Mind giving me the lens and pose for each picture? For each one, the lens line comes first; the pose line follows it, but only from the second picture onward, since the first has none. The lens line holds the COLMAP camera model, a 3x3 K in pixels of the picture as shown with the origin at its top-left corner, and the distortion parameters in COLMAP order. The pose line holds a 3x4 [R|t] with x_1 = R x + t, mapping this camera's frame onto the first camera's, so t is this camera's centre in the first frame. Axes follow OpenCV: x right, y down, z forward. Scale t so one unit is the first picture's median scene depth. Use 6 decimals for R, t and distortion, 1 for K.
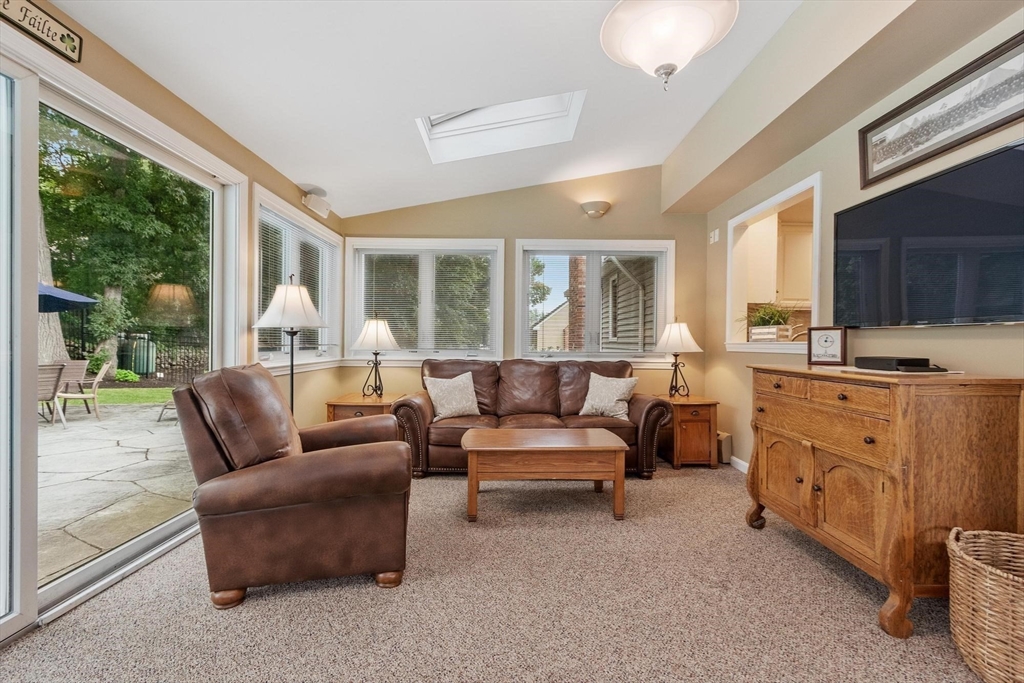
lens RADIAL K [[448.0, 0, 506.9], [0, 448.0, 345.2], [0, 0, 1]] dist [-0.000862, -0.000110]
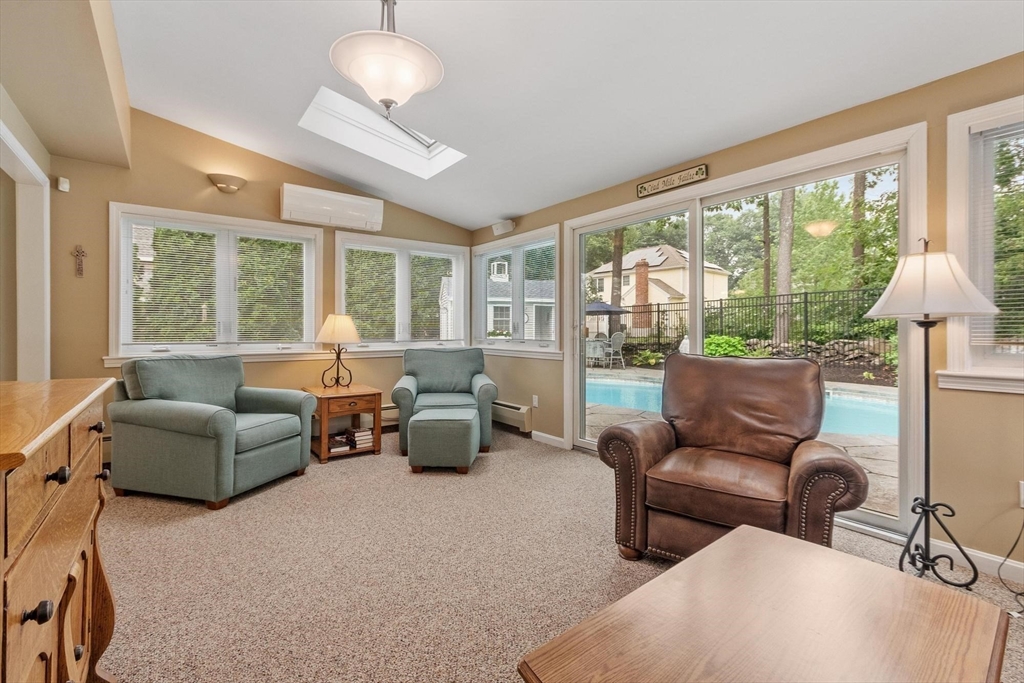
lens RADIAL K [[448.0, 0, 508.8], [0, 448.0, 334.8], [0, 0, 1]] dist [-0.000862, -0.000110]
pose [[-0.796897, -0.002786, -0.604109, 0.699000], [-0.008734, 0.999938, 0.006909, -0.014229], [0.604053, 0.010782, -0.796872, 1.851417]]
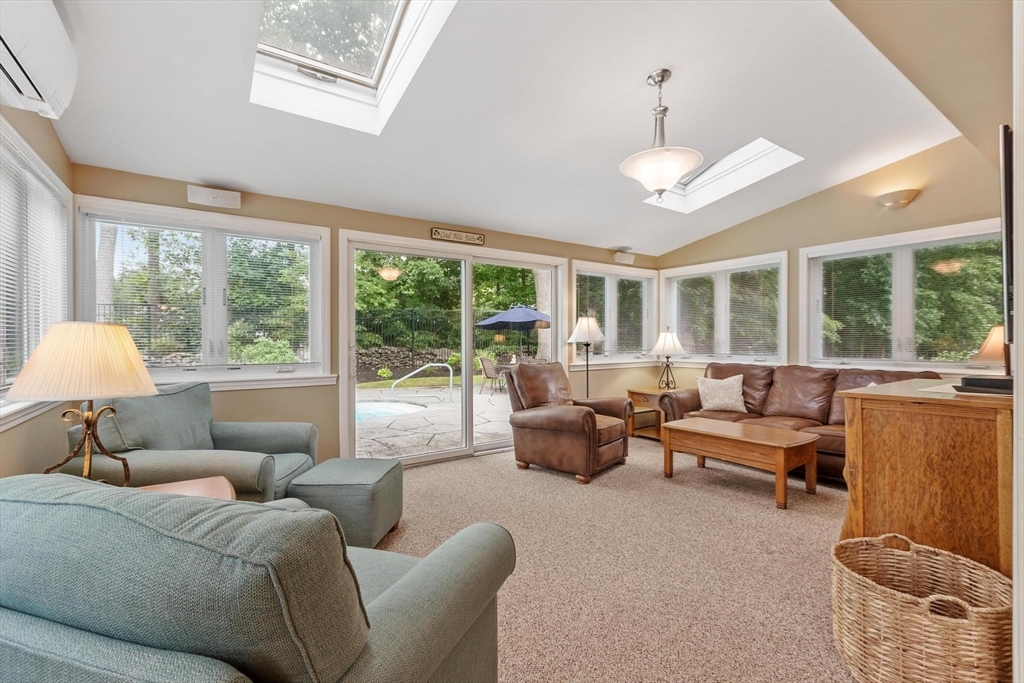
lens RADIAL K [[448.0, 0, 504.7], [0, 448.0, 339.0], [0, 0, 1]] dist [-0.000862, -0.000110]
pose [[0.558649, -0.013118, -0.829300, 1.209189], [0.003729, 0.999905, -0.013305, -0.044041], [0.829396, 0.004340, 0.558645, -0.337045]]
